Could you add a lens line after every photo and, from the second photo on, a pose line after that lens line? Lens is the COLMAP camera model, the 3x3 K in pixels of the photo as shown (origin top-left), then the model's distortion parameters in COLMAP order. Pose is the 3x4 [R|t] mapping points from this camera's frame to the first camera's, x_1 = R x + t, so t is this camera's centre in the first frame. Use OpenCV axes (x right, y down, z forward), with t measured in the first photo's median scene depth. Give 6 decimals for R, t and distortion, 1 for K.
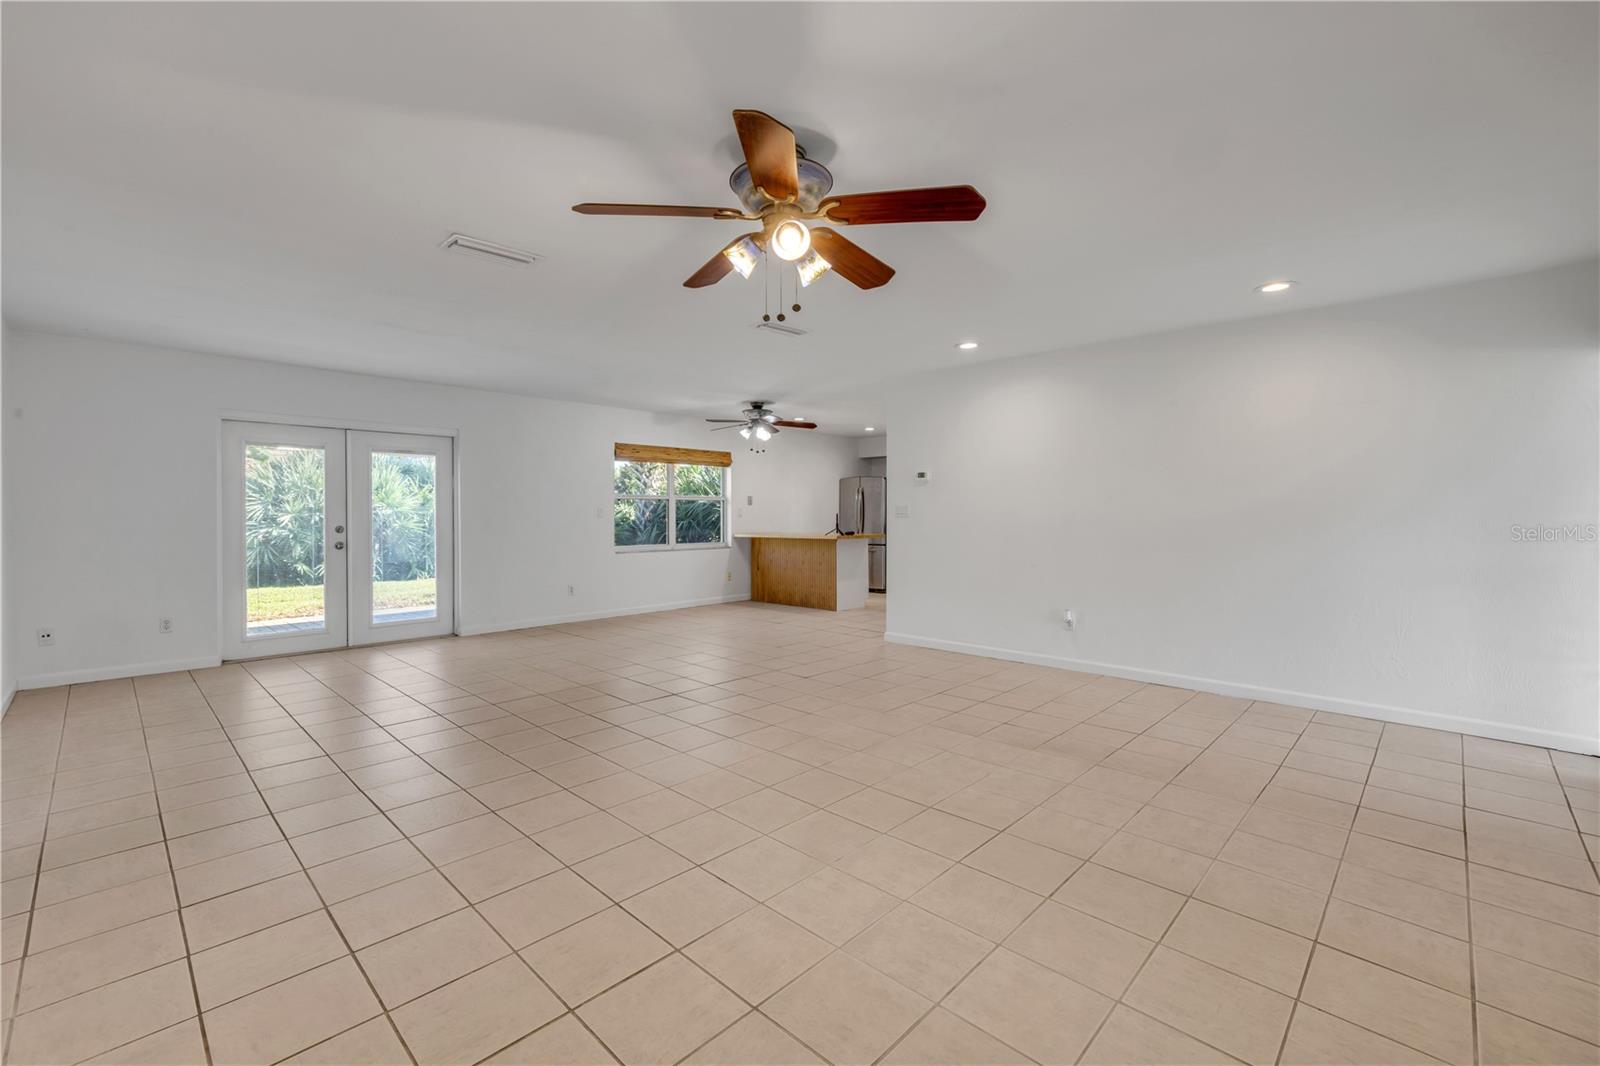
lens RADIAL K [[687.2, 0, 791.9], [0, 687.2, 523.7], [0, 0, 1]] dist [-0.001529, -0.000677]
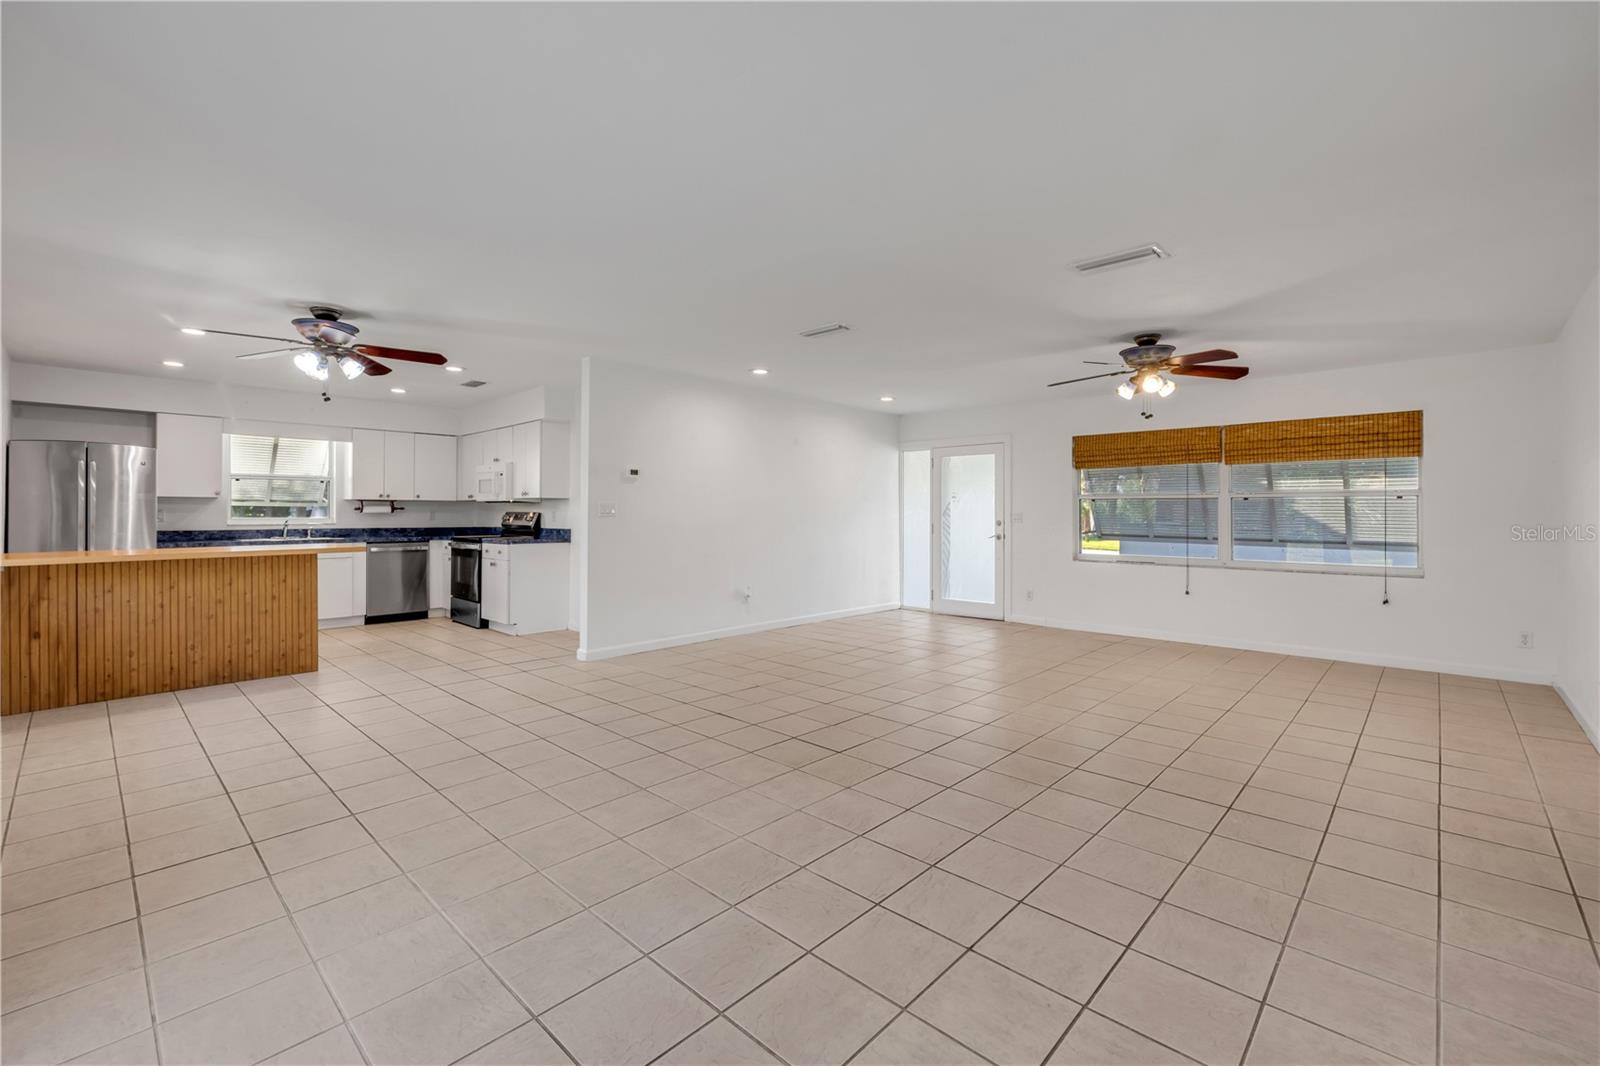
lens RADIAL K [[687.2, 0, 805.1], [0, 687.2, 510.2], [0, 0, 1]] dist [-0.001529, -0.000677]
pose [[-0.024050, 0.005916, 0.999693, -0.506290], [0.009983, 0.999934, -0.005677, -0.007310], [-0.999661, 0.009844, -0.024108, 0.520164]]
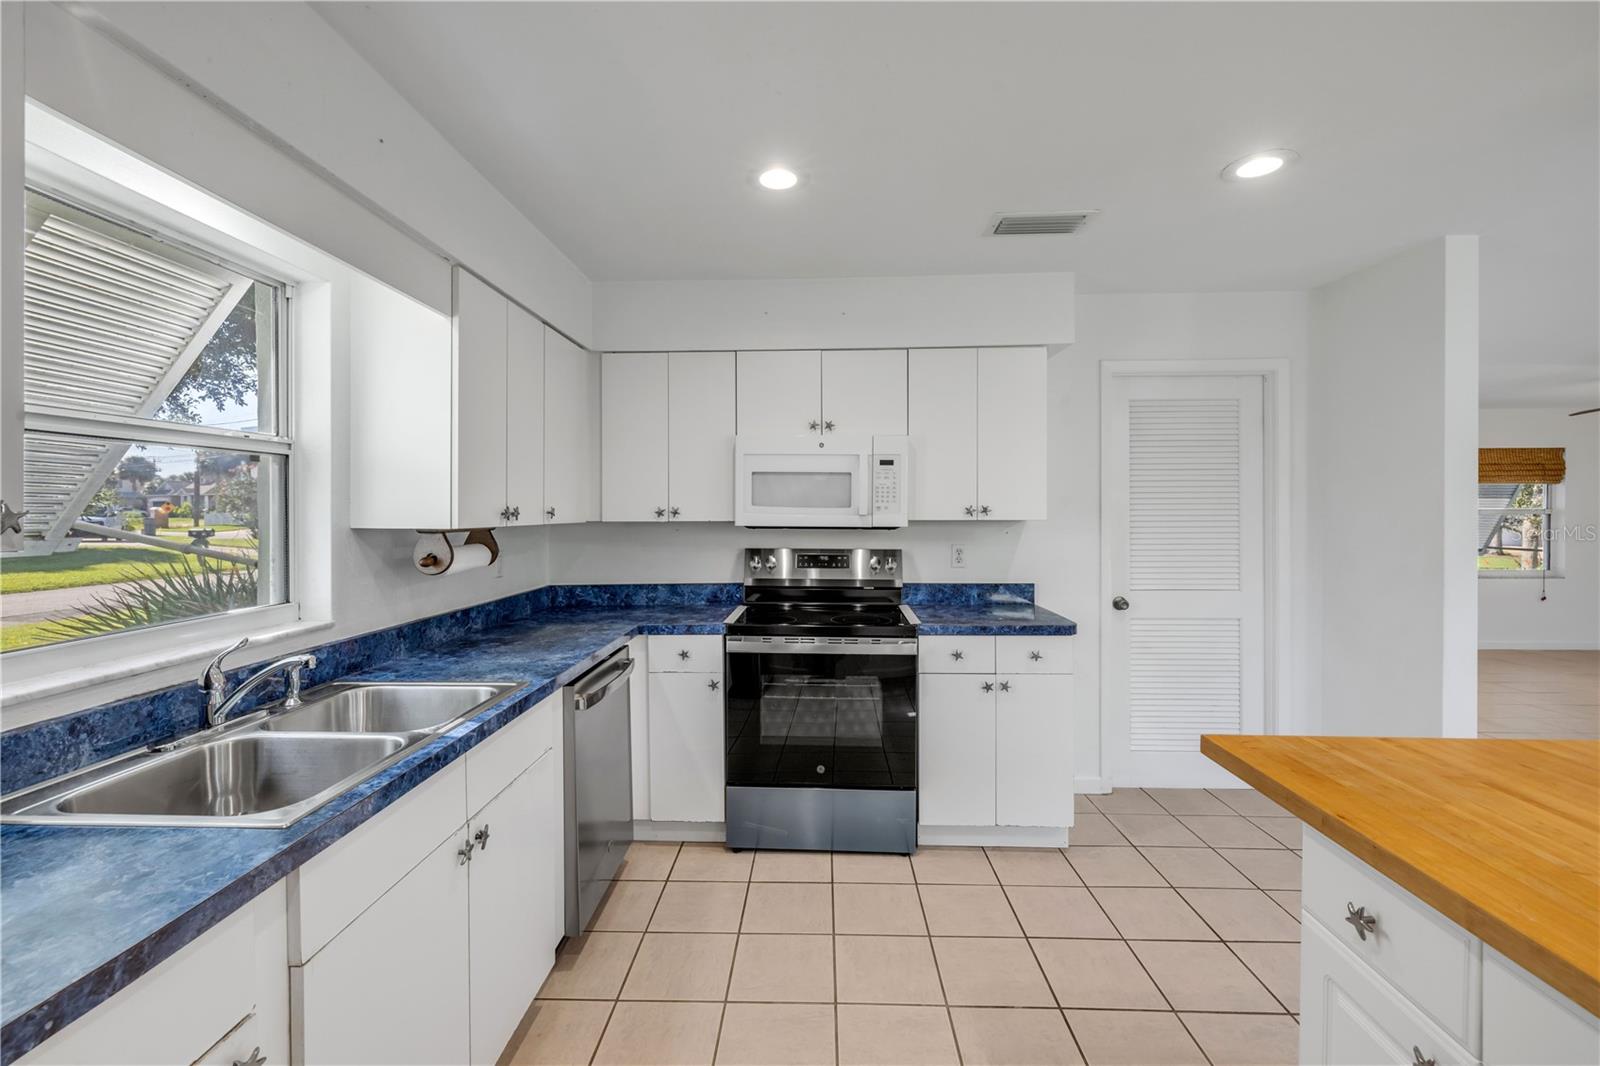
lens RADIAL K [[687.2, 0, 805.9], [0, 687.2, 516.1], [0, 0, 1]] dist [-0.001529, -0.000677]
pose [[-0.677504, -0.004843, 0.735503, 0.073324], [0.010055, 0.999824, 0.015846, -0.036055], [-0.735450, 0.018131, -0.677336, 1.094305]]
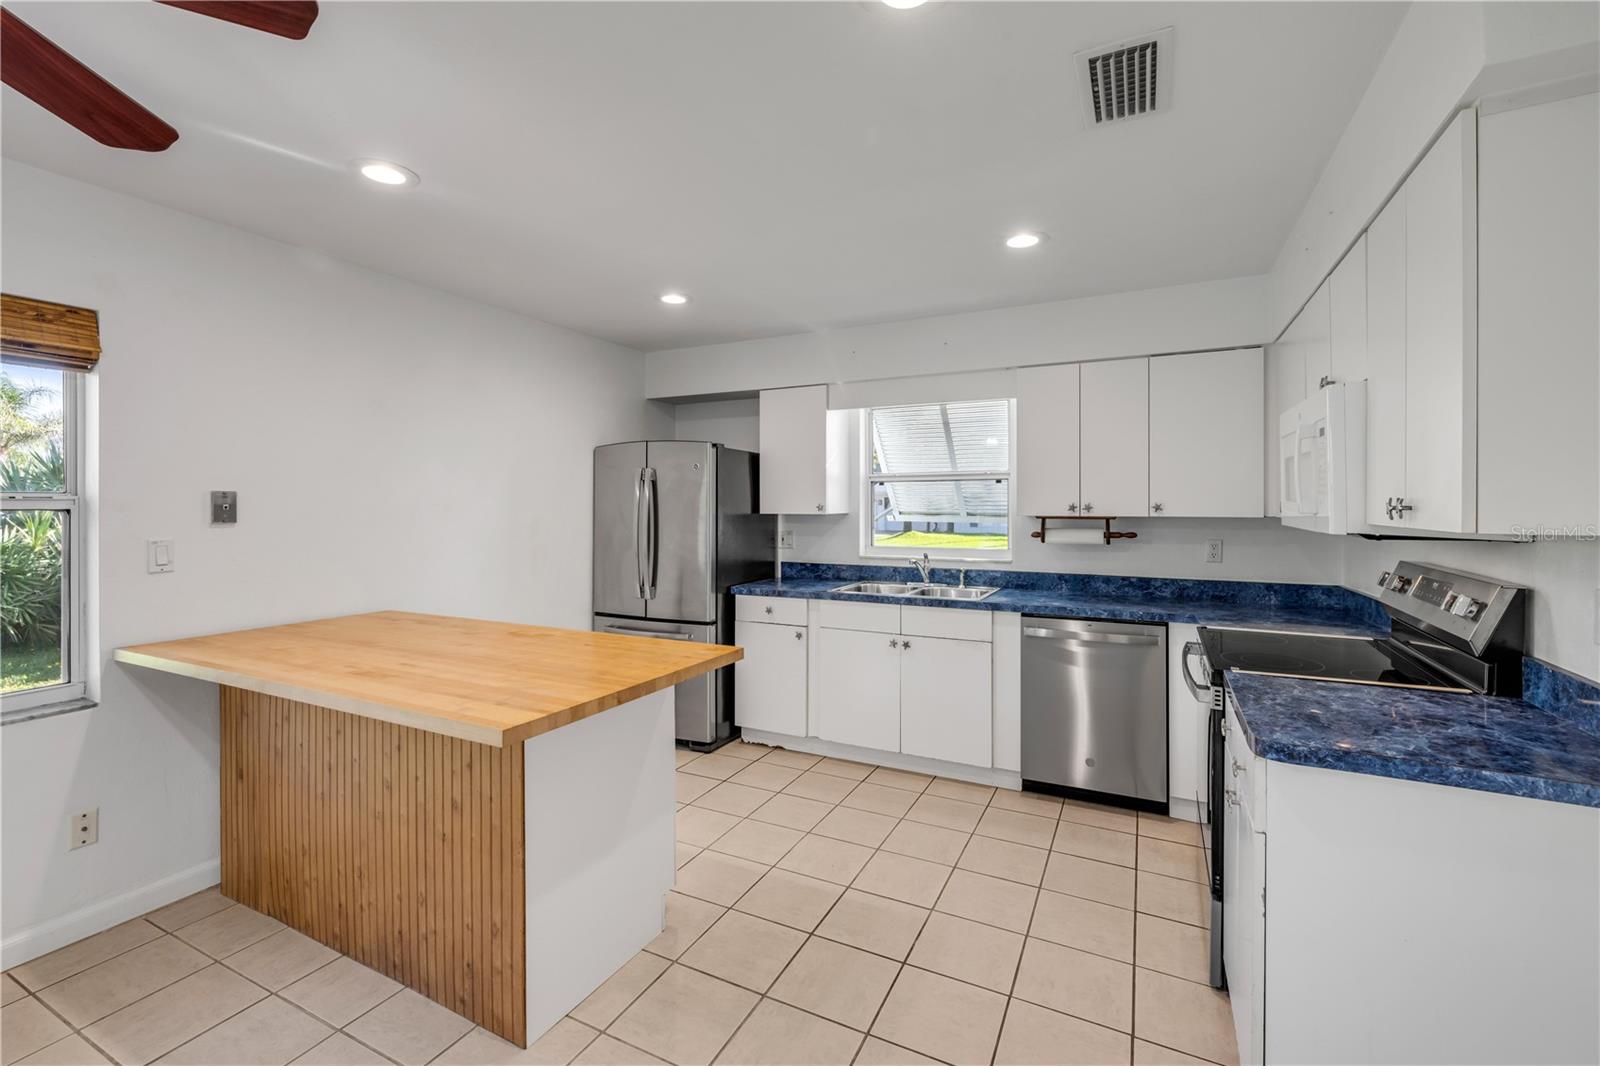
lens RADIAL K [[687.2, 0, 794.6], [0, 687.2, 504.3], [0, 0, 1]] dist [-0.001529, -0.000677]
pose [[0.954481, 0.000771, 0.298272, 0.072699], [0.002921, 0.999925, -0.011933, -0.032023], [-0.298258, 0.012261, 0.954406, 0.698047]]
